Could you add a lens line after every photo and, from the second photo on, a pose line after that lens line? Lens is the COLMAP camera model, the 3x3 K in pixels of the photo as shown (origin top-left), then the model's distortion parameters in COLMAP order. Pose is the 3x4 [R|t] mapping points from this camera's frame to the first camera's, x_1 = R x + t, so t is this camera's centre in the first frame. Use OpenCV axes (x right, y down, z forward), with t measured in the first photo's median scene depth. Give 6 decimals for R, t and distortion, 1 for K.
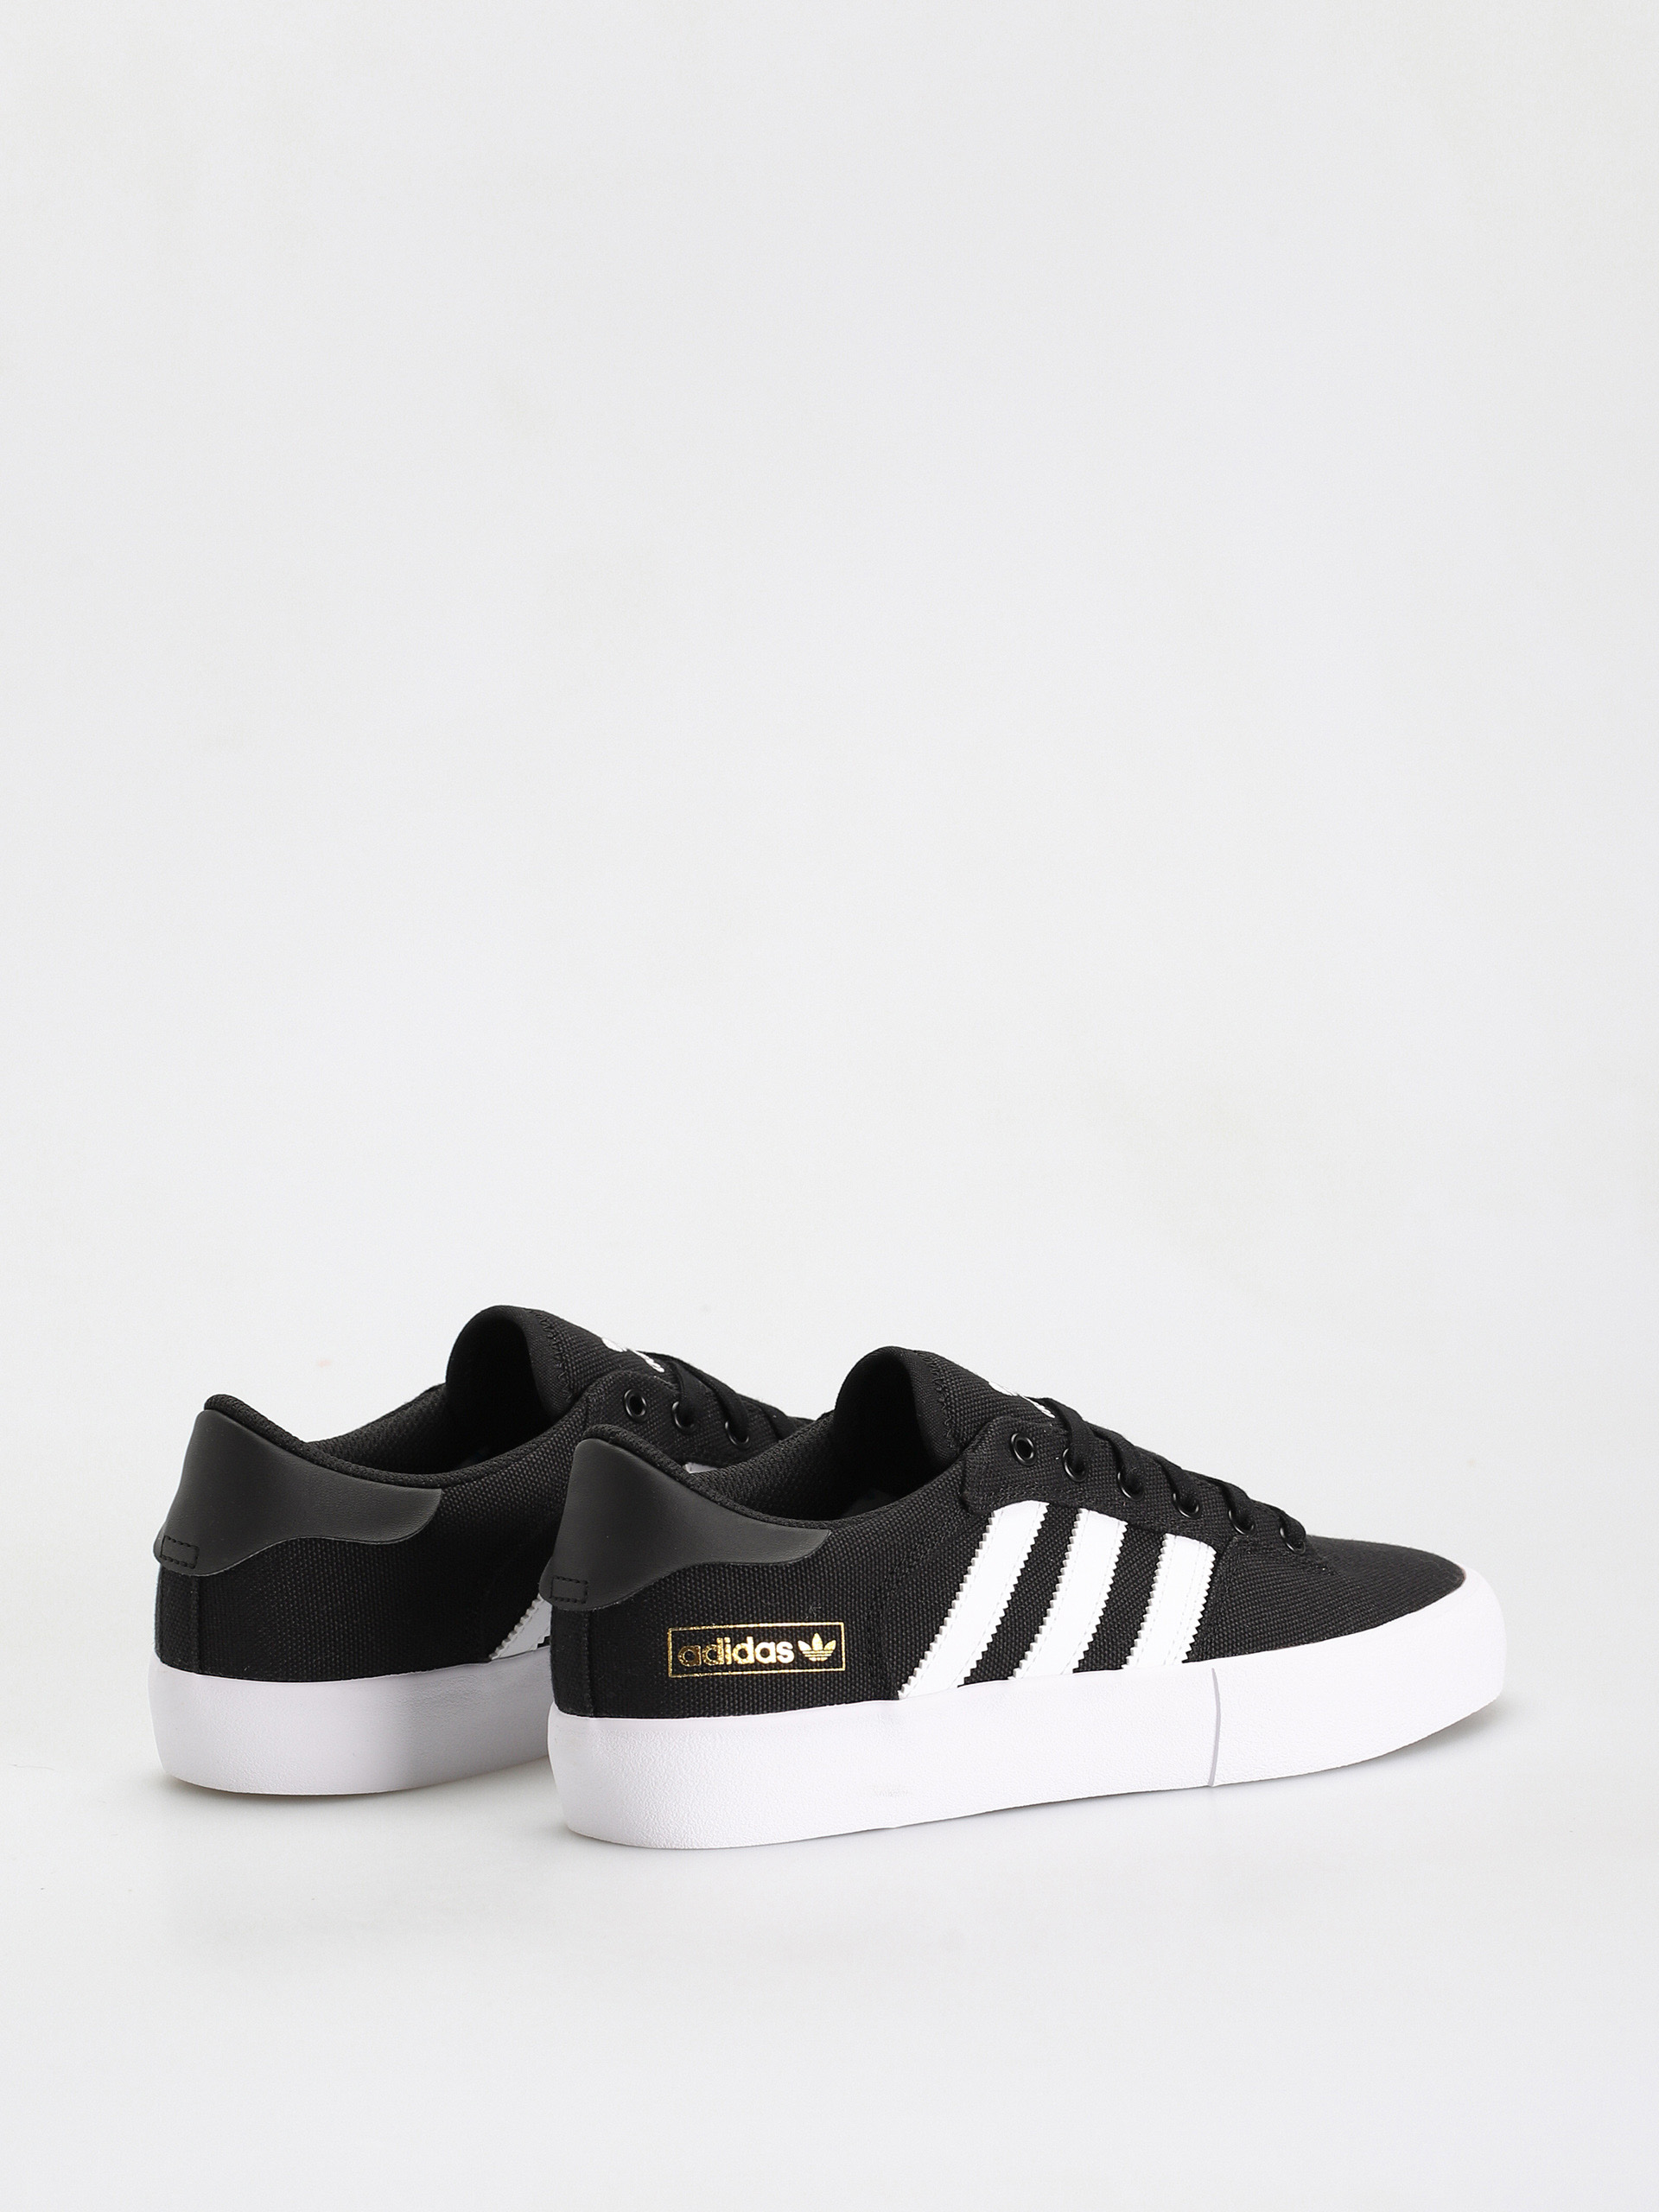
lens RADIAL K [[6322.9, 0, 829.5], [0, 6322.9, 1106.0], [0, 0, 1]] dist [-0.069722, 0.575126]
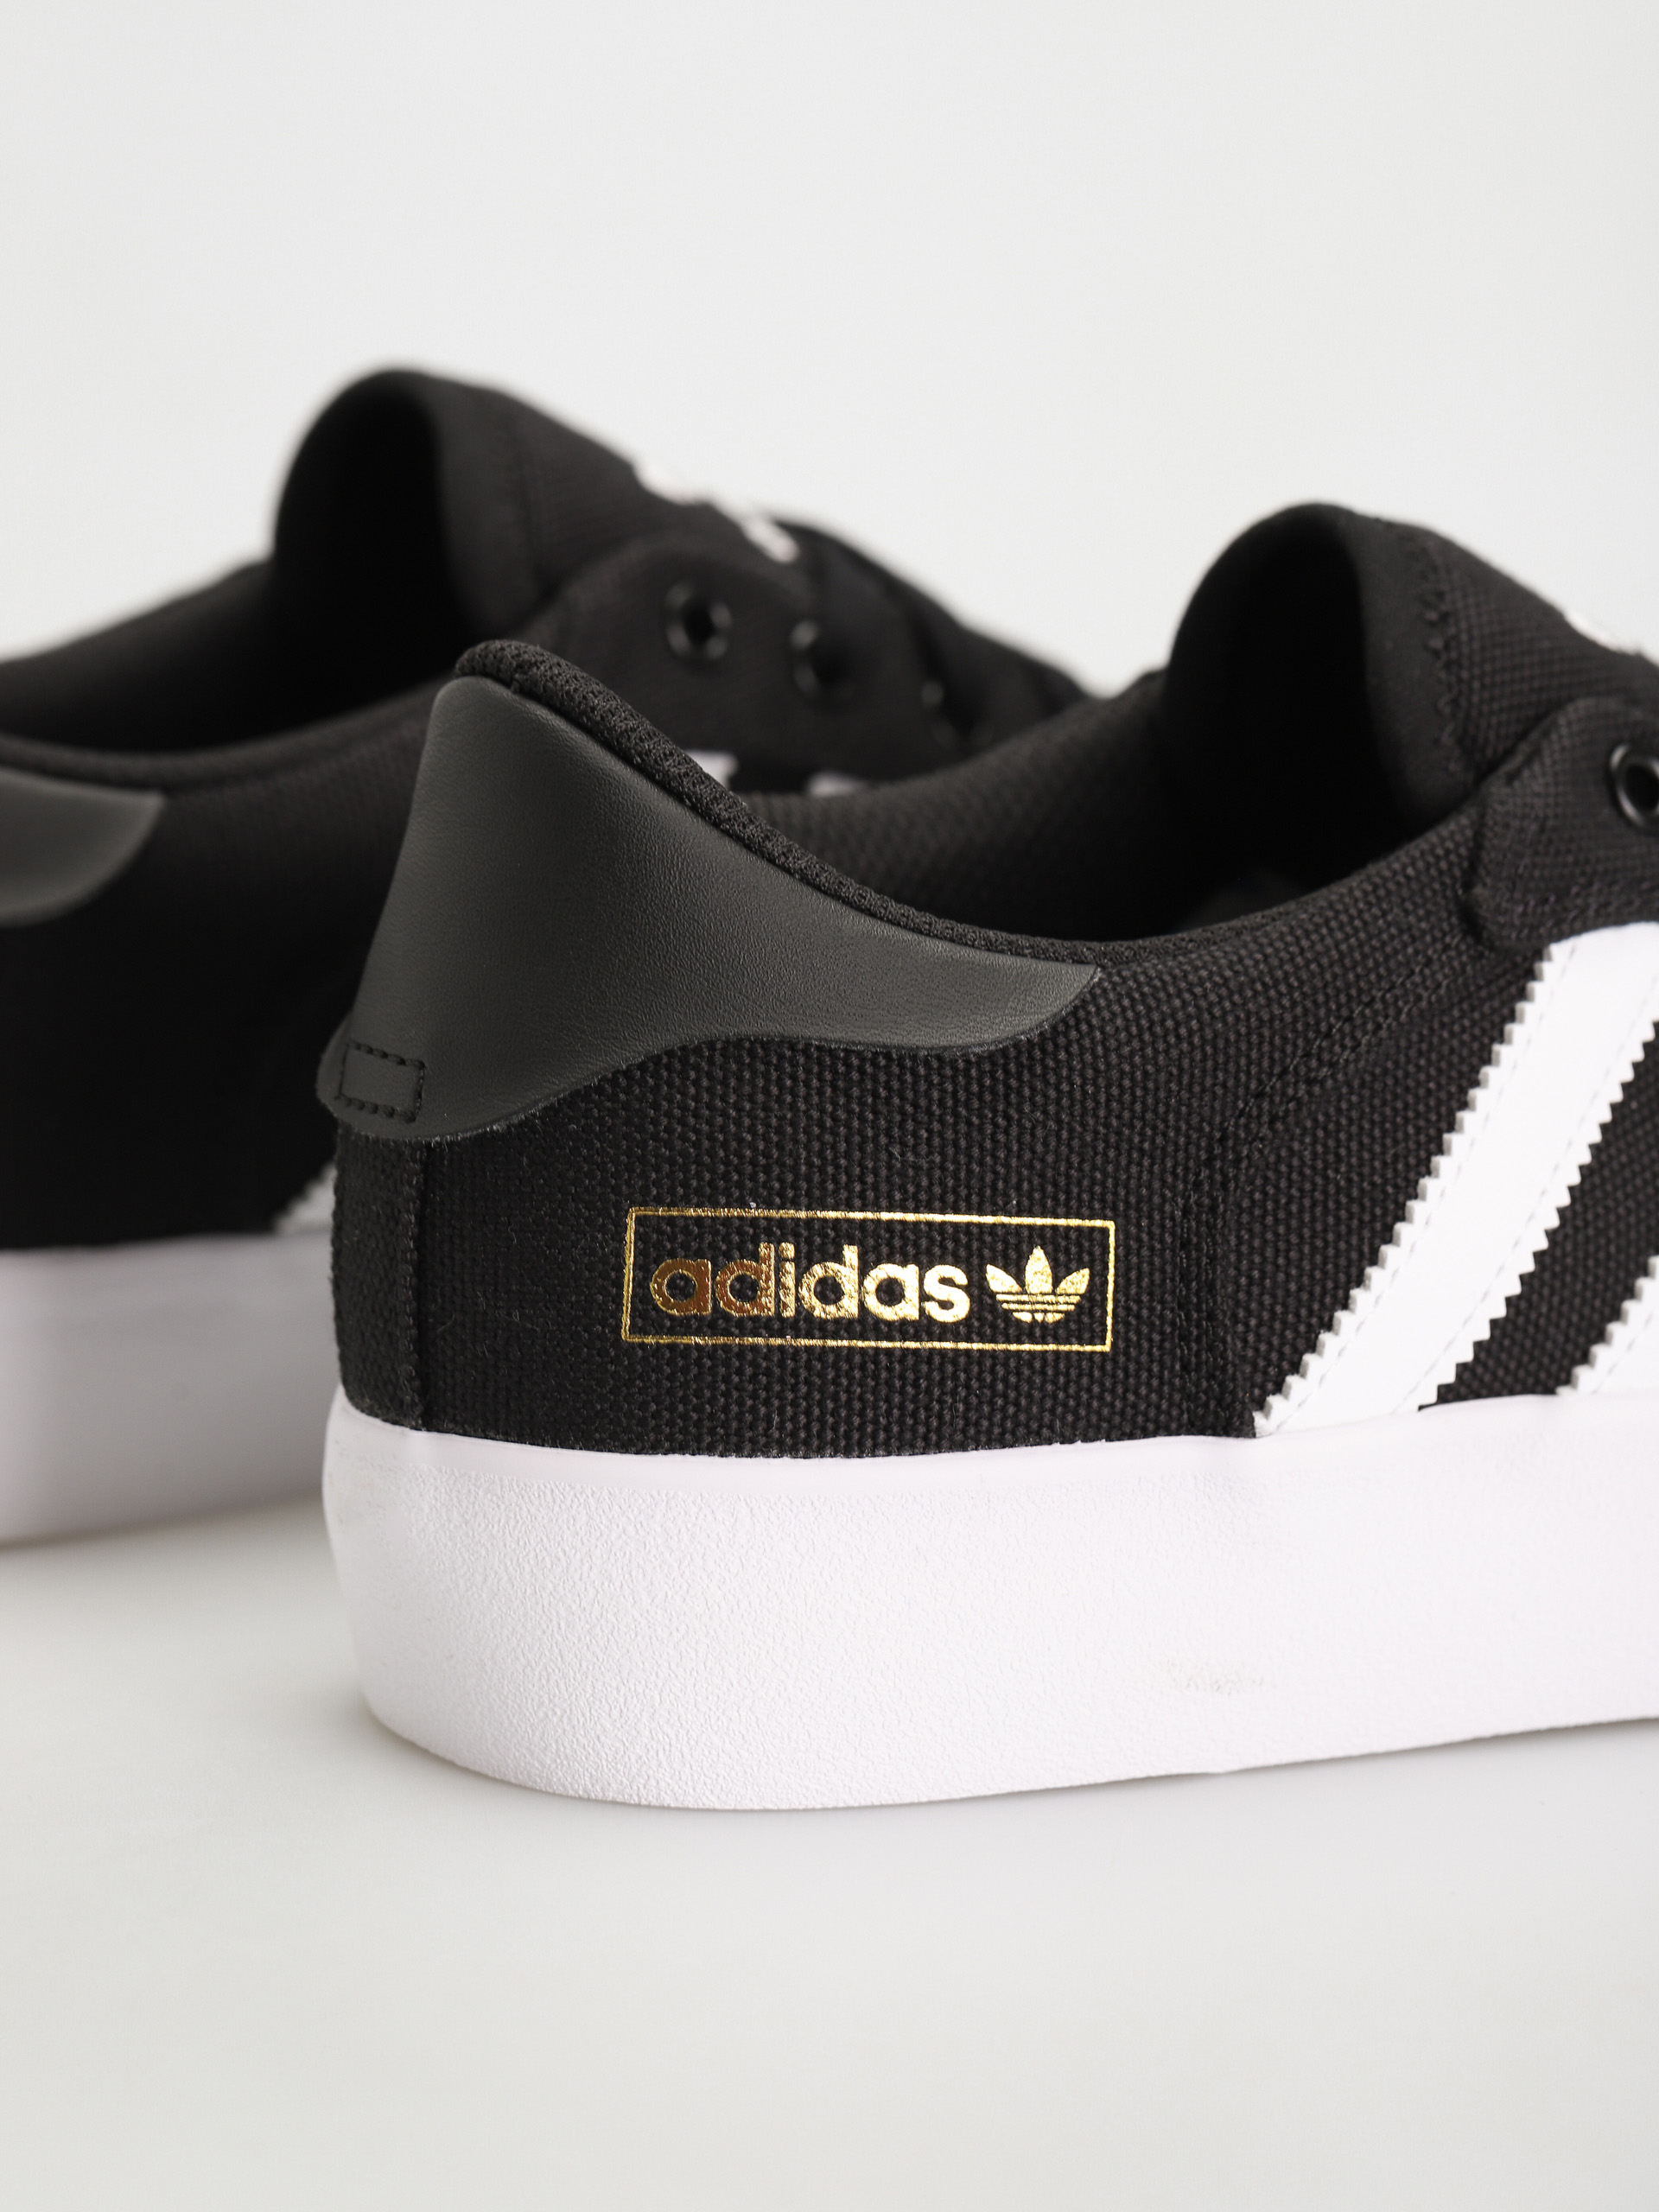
lens RADIAL K [[6322.9, 0, 829.5], [0, 6322.9, 1106.0], [0, 0, 1]] dist [-0.069722, 0.575126]
pose [[0.993300, 0.069950, -0.091985, 0.018967], [-0.060553, 0.993016, 0.101253, 0.038862], [0.098425, -0.095005, 0.990599, 0.634446]]
